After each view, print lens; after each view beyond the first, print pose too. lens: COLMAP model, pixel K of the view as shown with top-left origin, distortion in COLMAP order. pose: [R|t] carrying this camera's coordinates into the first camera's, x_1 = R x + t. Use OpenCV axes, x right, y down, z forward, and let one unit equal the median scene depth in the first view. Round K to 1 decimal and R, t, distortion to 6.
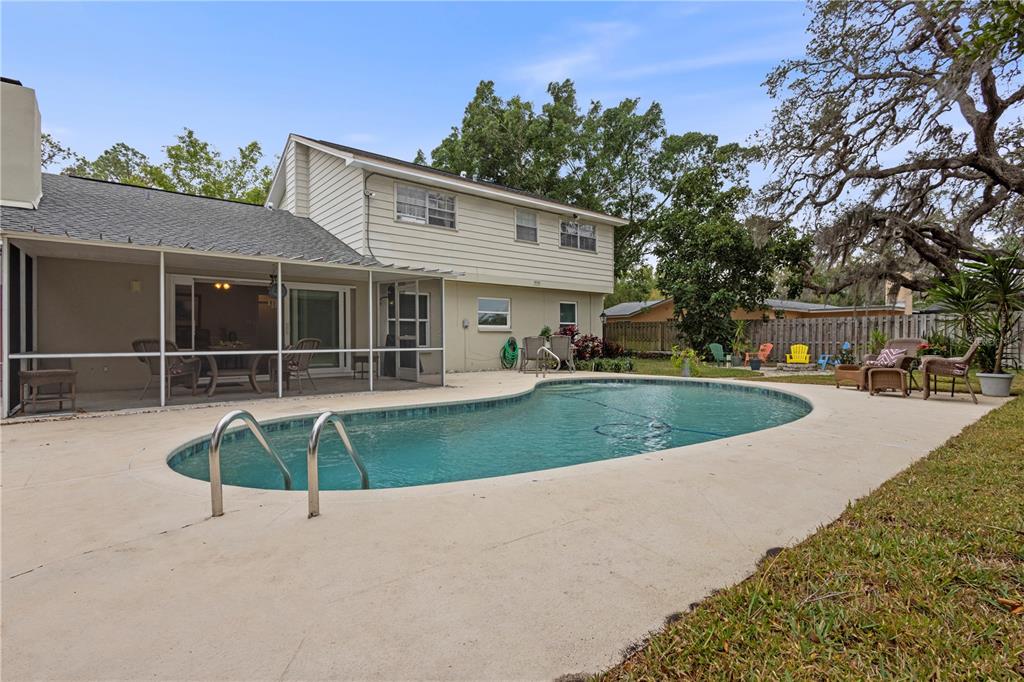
lens RADIAL K [[499.3, 0, 507.1], [0, 499.3, 334.5], [0, 0, 1]] dist [0.005174, 0.000514]
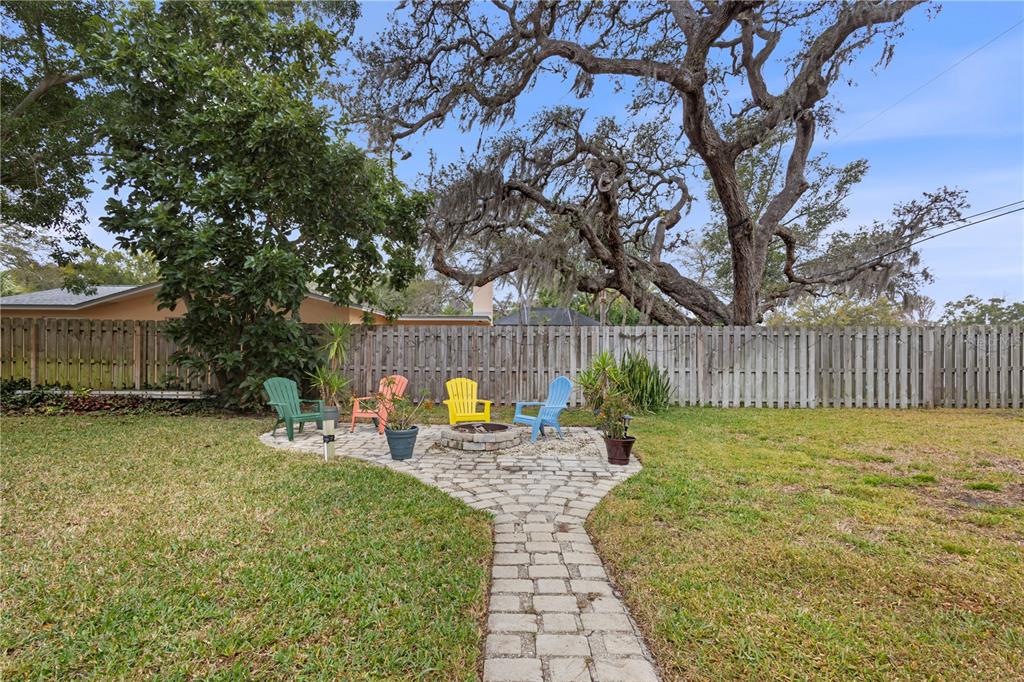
lens RADIAL K [[461.6, 0, 513.7], [0, 461.6, 373.4], [0, 0, 1]] dist [0.008802, 0.000205]
pose [[0.610678, -0.035060, 0.791102, 0.244314], [-0.015398, 0.998305, 0.056129, -0.009461], [-0.791729, -0.046458, 0.609103, 0.644546]]
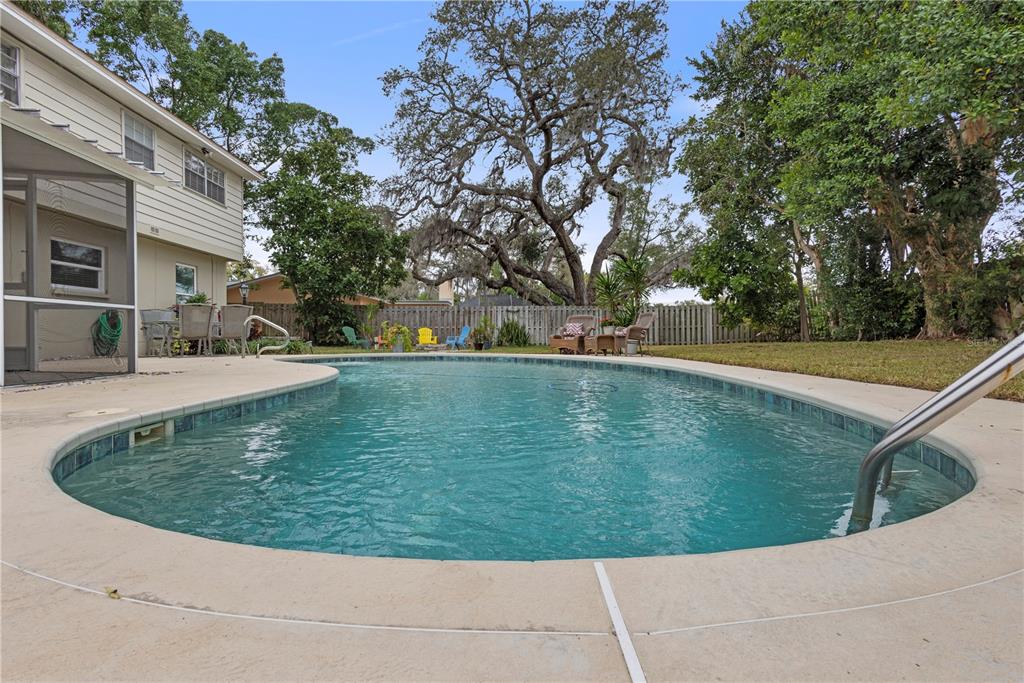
lens RADIAL K [[499.3, 0, 507.1], [0, 499.3, 335.0], [0, 0, 1]] dist [0.005174, 0.000514]
pose [[0.594064, 0.007111, 0.804387, -0.186682], [-0.012906, 0.999916, 0.000692, 0.030599], [-0.804315, -0.010792, 0.594106, 0.183472]]
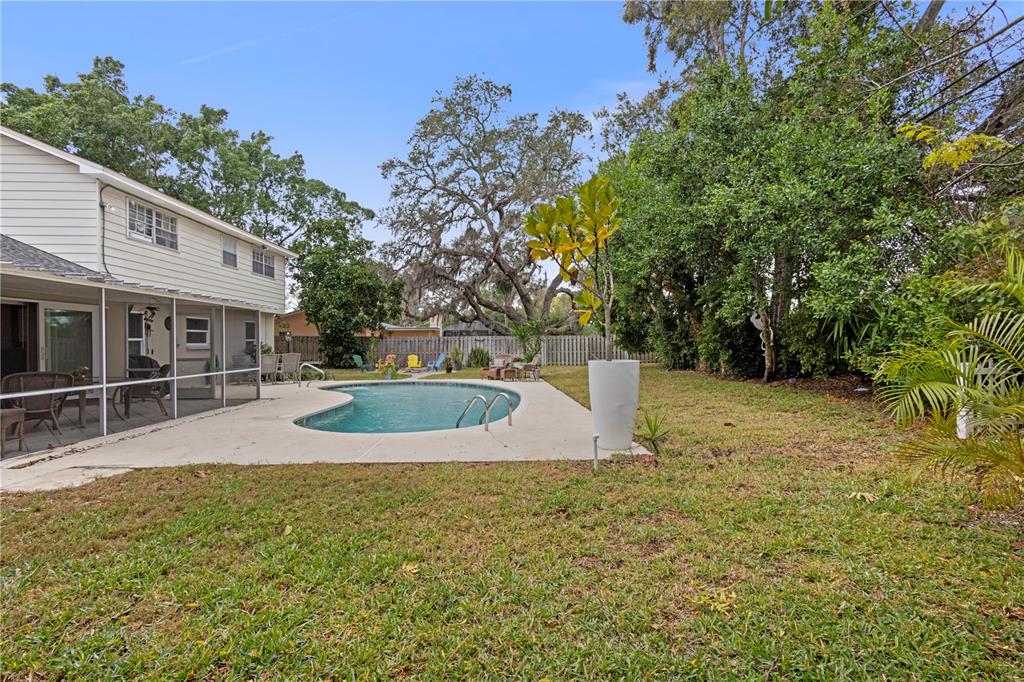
lens RADIAL K [[490.0, 0, 512.0], [0, 490.0, 341.0], [0, 0, 1]] dist [0.002343, -0.000168]
pose [[0.593719, 0.001864, 0.804670, -0.412268], [-0.004753, 0.999988, 0.001191, -0.024132], [-0.804658, -0.004532, 0.593721, -0.122866]]
